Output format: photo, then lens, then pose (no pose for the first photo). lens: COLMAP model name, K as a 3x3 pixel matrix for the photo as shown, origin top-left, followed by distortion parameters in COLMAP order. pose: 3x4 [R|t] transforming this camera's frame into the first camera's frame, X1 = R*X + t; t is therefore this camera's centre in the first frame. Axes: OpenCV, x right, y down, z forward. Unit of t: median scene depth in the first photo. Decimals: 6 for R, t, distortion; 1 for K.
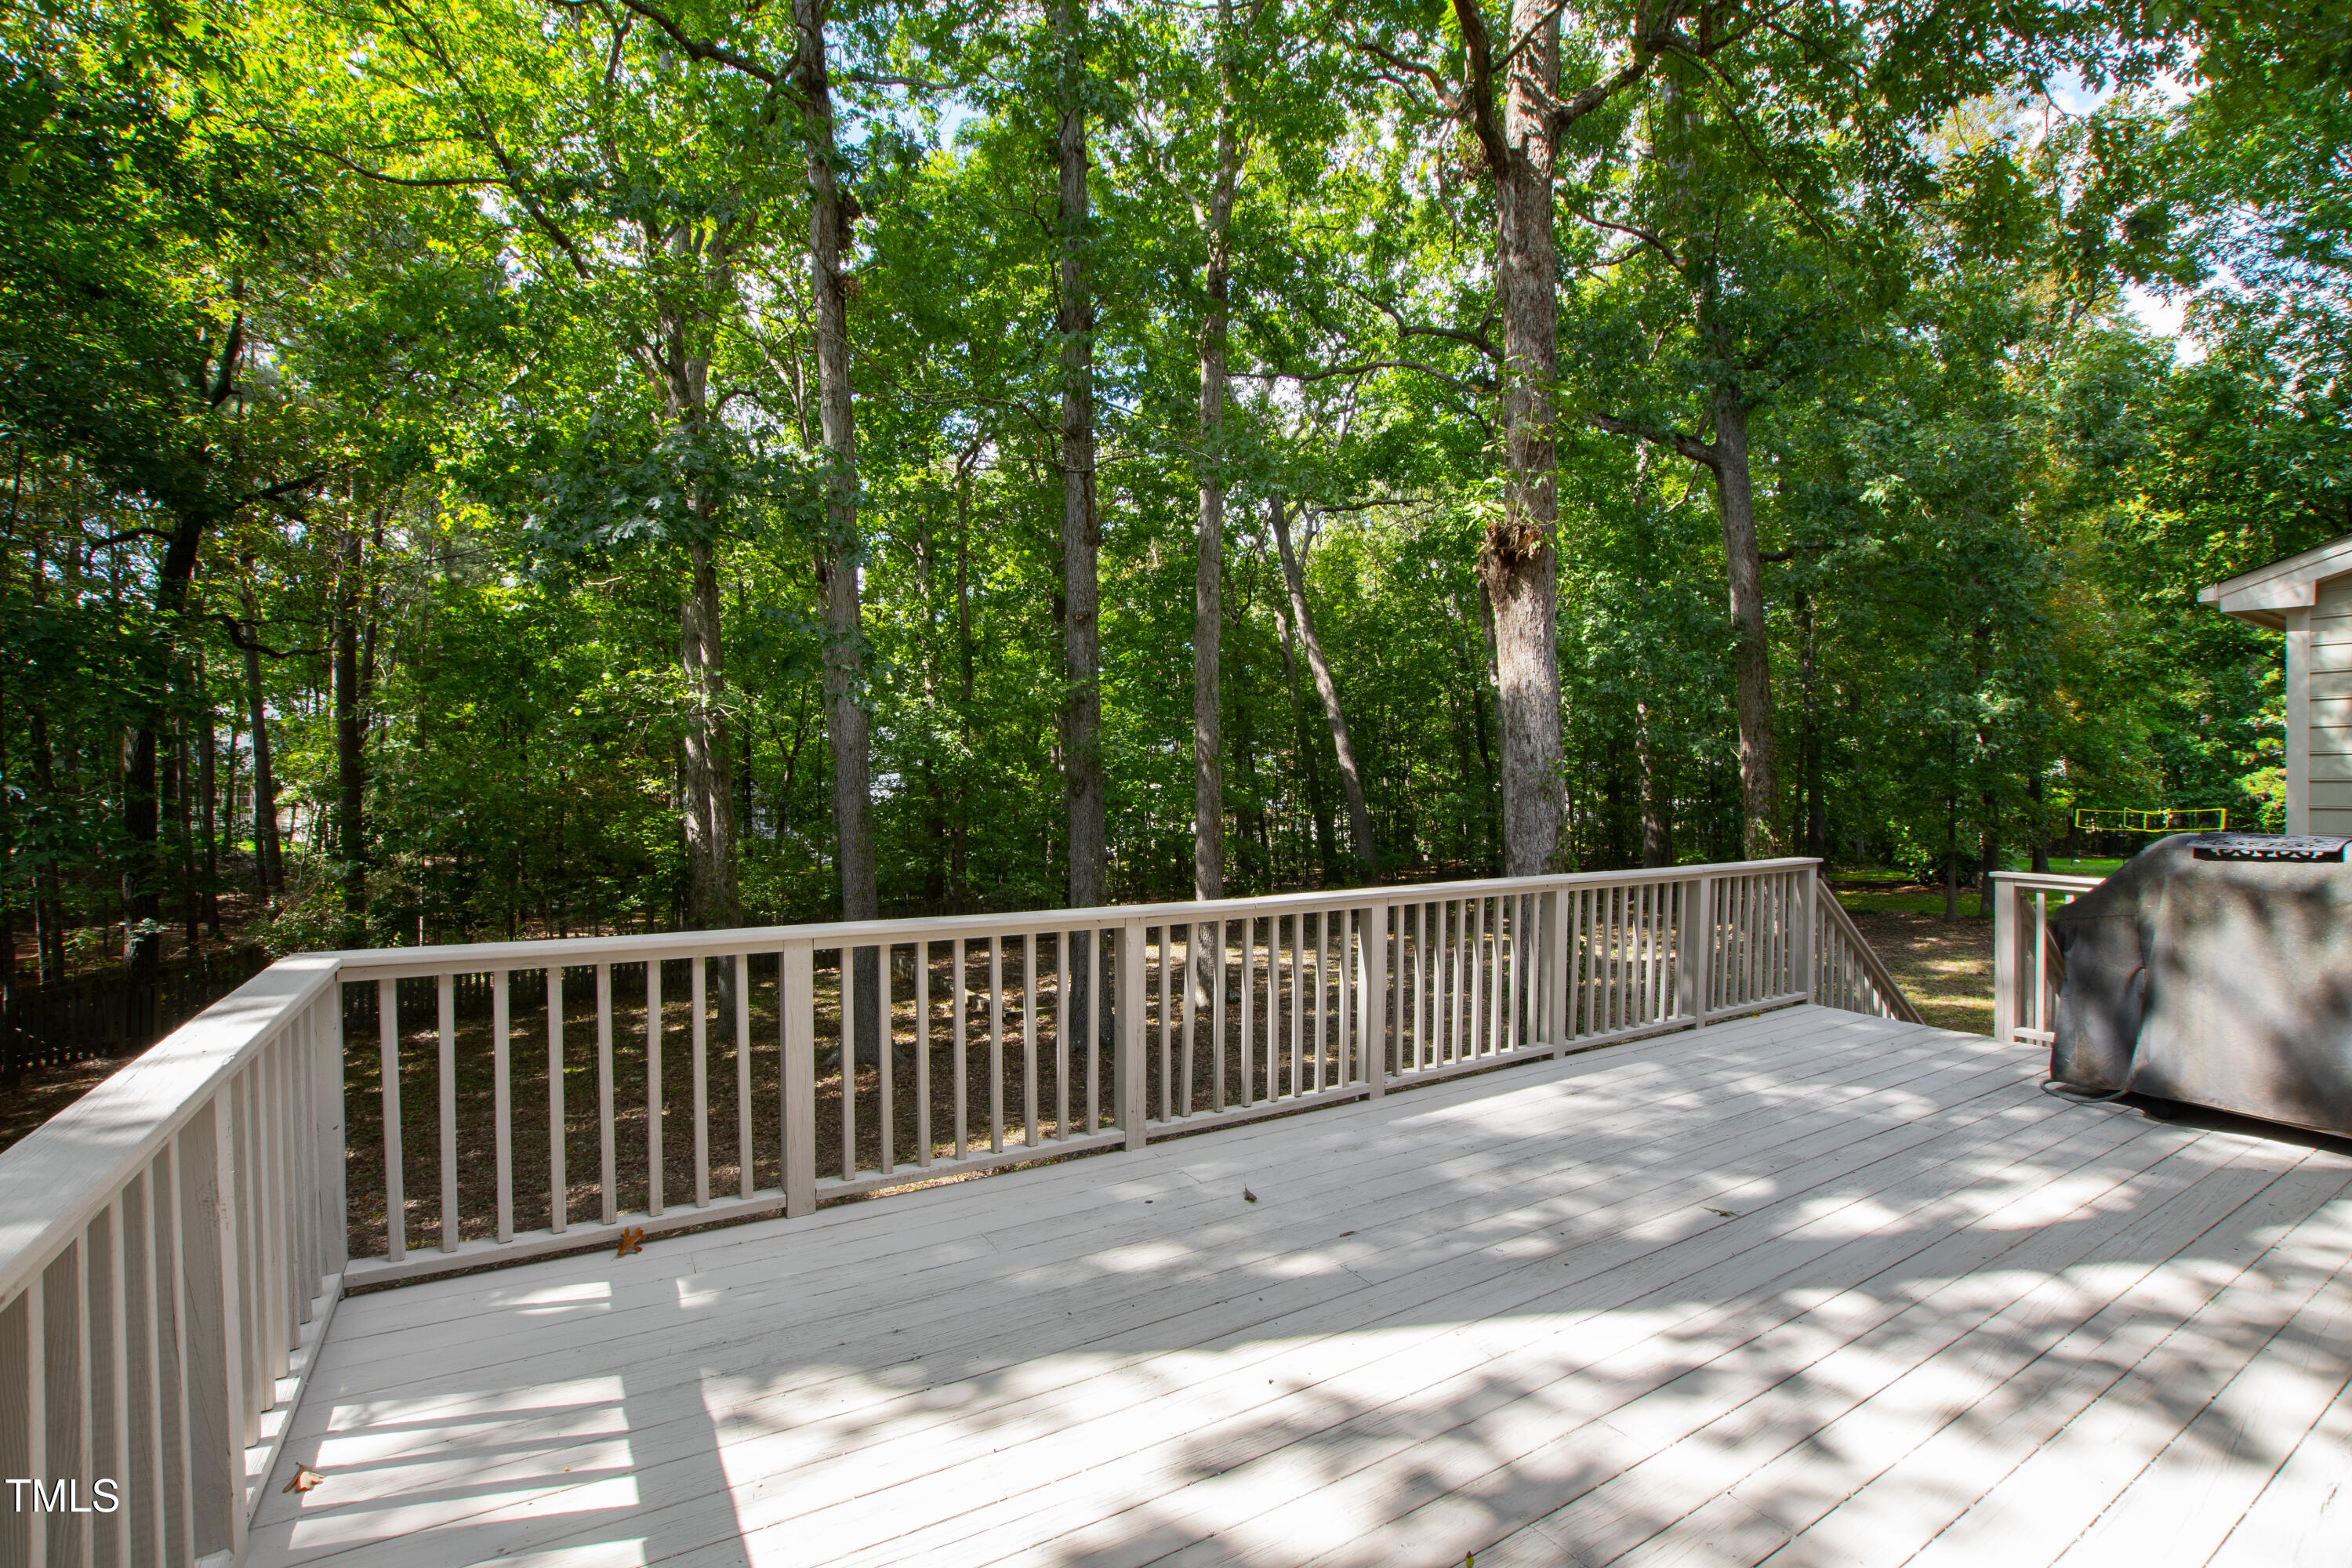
lens RADIAL K [[1019.3, 0, 1161.1], [0, 1019.3, 788.2], [0, 0, 1]] dist [-0.003432, -0.000842]
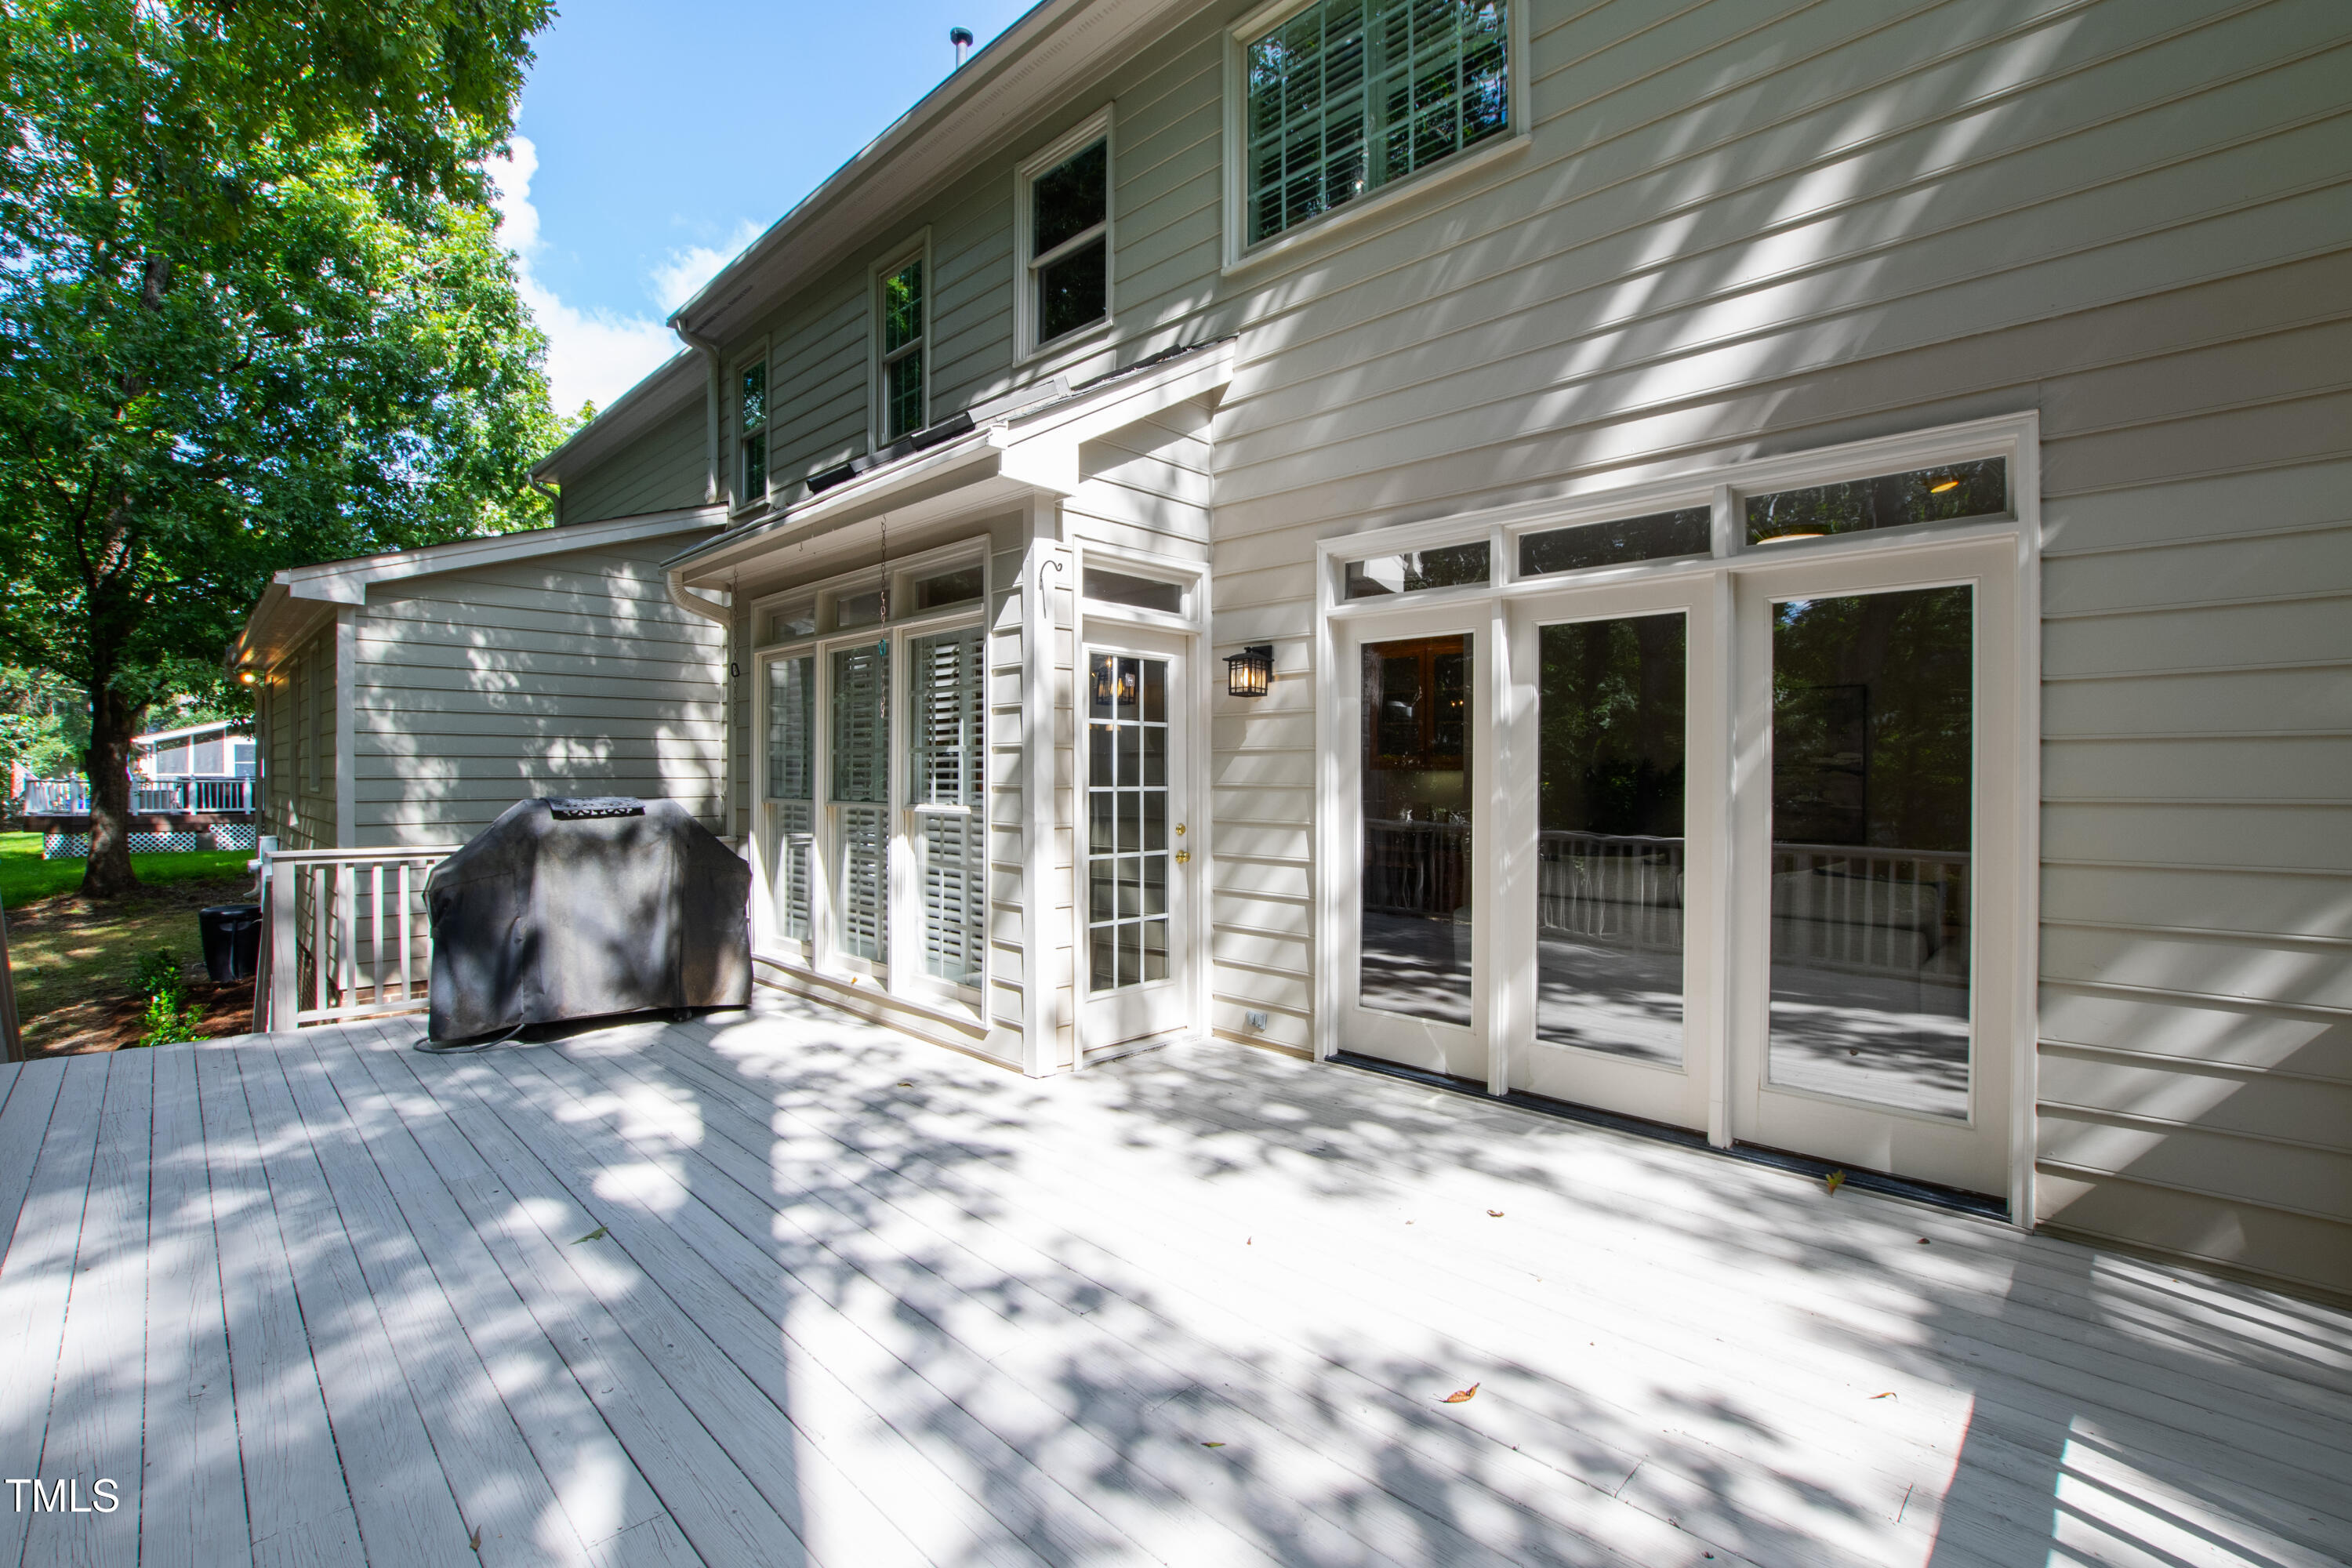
lens RADIAL K [[1019.3, 0, 1160.0], [0, 1019.3, 777.6], [0, 0, 1]] dist [-0.003432, -0.000842]
pose [[-0.216854, -0.011616, 0.976135, -0.478617], [-0.006377, 0.999925, 0.010482, 0.003112], [-0.976183, -0.003952, -0.216912, 0.809522]]
